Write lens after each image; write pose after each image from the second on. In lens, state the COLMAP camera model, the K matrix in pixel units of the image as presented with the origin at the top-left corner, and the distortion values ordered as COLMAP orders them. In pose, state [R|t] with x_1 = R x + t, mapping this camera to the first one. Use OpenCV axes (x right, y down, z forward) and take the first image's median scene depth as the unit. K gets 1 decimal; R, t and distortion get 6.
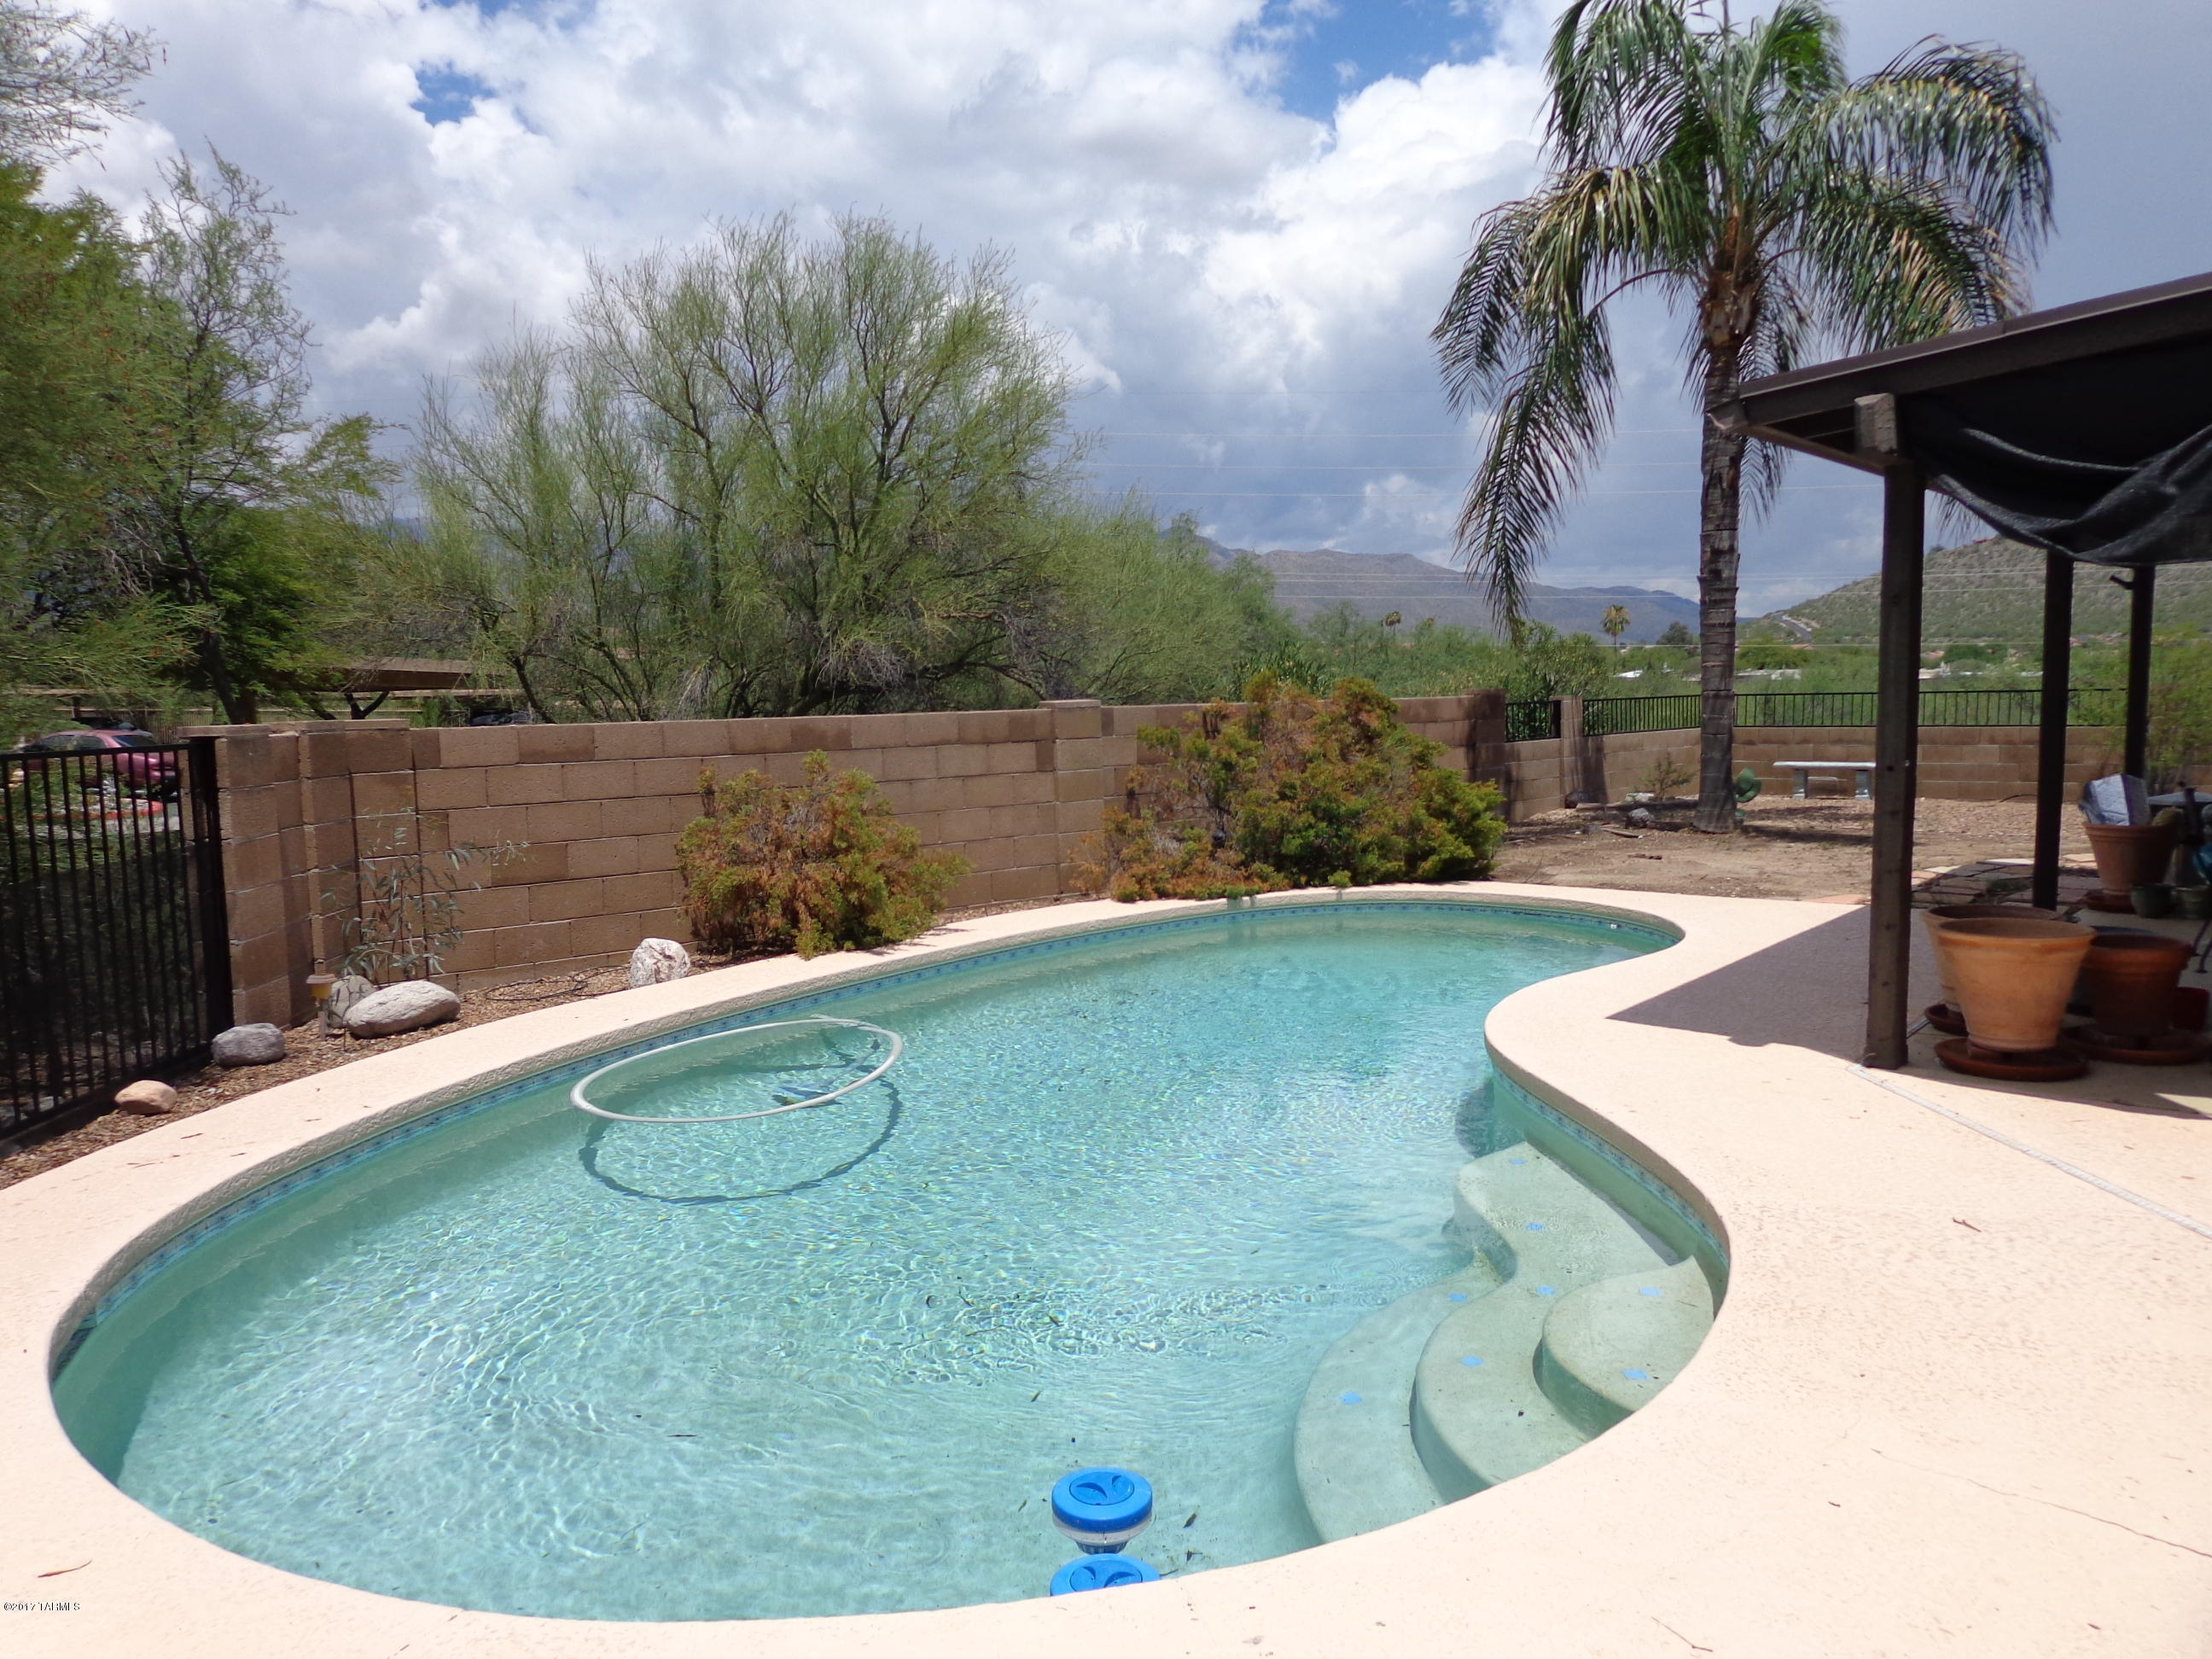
lens RADIAL K [[1561.5, 0, 1105.1], [0, 1561.5, 830.3], [0, 0, 1]] dist [-0.000604, -0.000915]
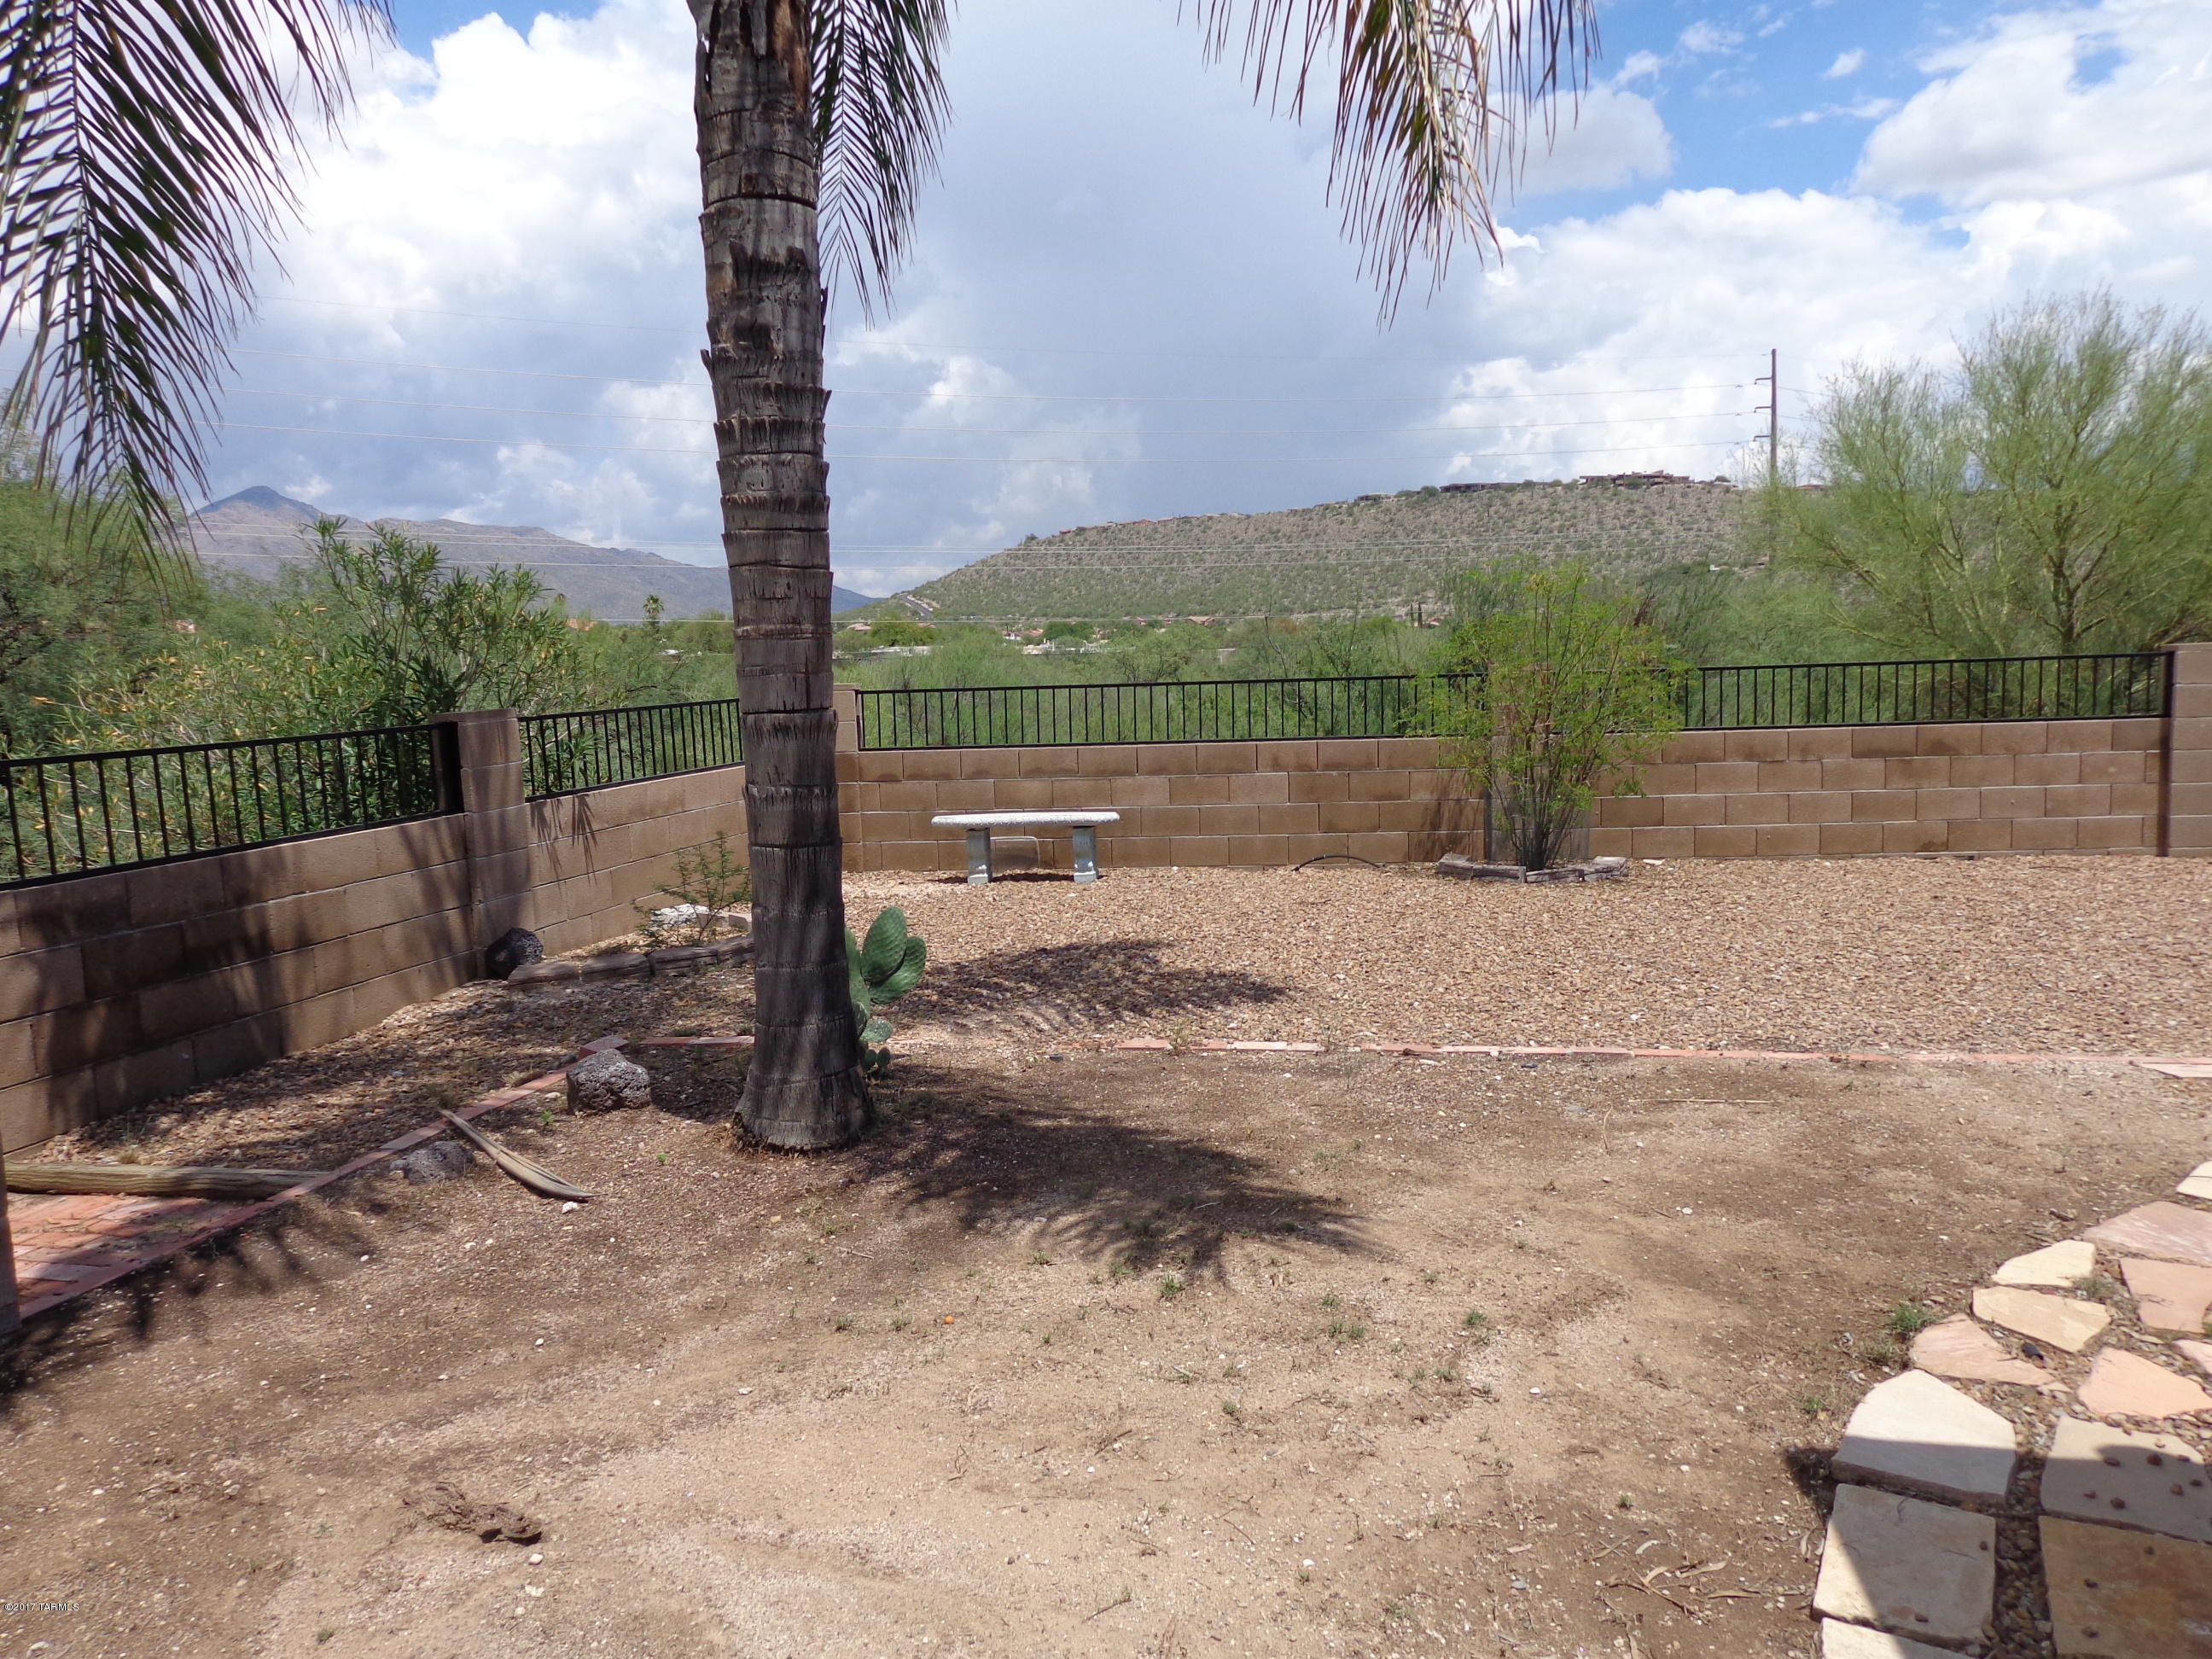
lens RADIAL K [[1561.5, 0, 1103.8], [0, 1561.5, 825.9], [0, 0, 1]] dist [-0.000604, -0.000915]
pose [[0.862817, -0.062876, 0.501590, 0.210926], [0.057210, 0.998005, 0.026694, -0.052216], [-0.502268, 0.005664, 0.864693, 0.508421]]
